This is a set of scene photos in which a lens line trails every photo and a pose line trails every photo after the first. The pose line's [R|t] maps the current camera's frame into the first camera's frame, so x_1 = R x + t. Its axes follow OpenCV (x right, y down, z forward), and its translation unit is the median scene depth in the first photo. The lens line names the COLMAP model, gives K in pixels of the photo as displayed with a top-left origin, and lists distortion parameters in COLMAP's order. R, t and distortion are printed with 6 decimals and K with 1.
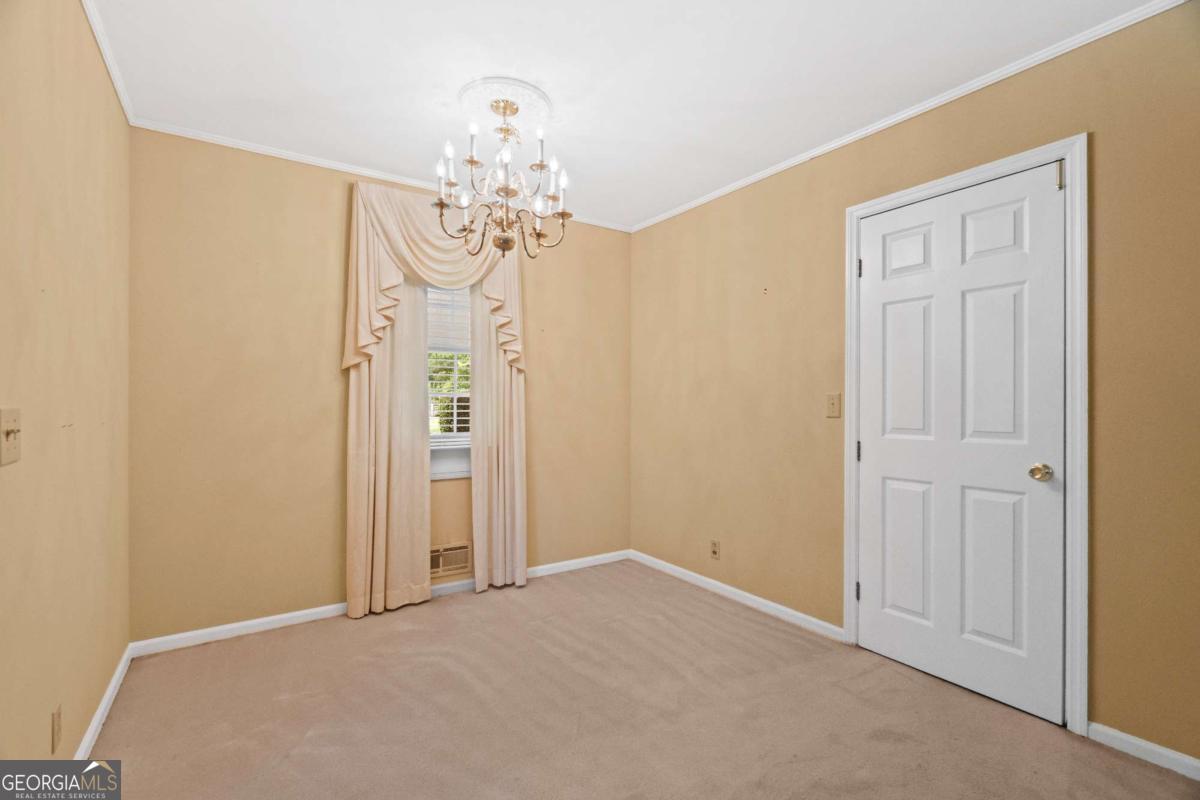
lens RADIAL K [[544.4, 0, 603.5], [0, 544.4, 401.9], [0, 0, 1]] dist [-0.000327, -0.000228]
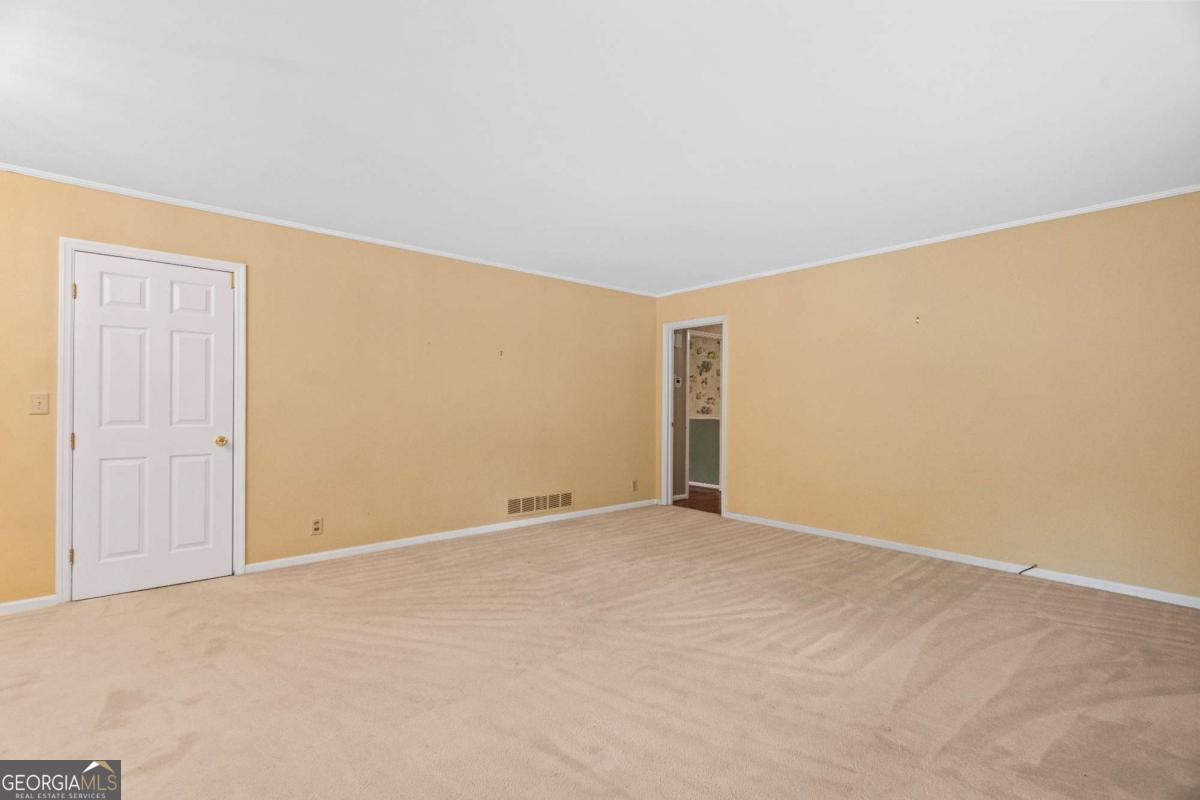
lens RADIAL K [[544.4, 0, 602.9], [0, 544.4, 409.5], [0, 0, 1]] dist [-0.000327, -0.000228]
pose [[-0.132925, -0.003500, 0.991120, -1.046756], [-0.003134, 0.999990, 0.003111, 0.013853], [-0.991121, -0.002692, -0.132935, -0.012132]]
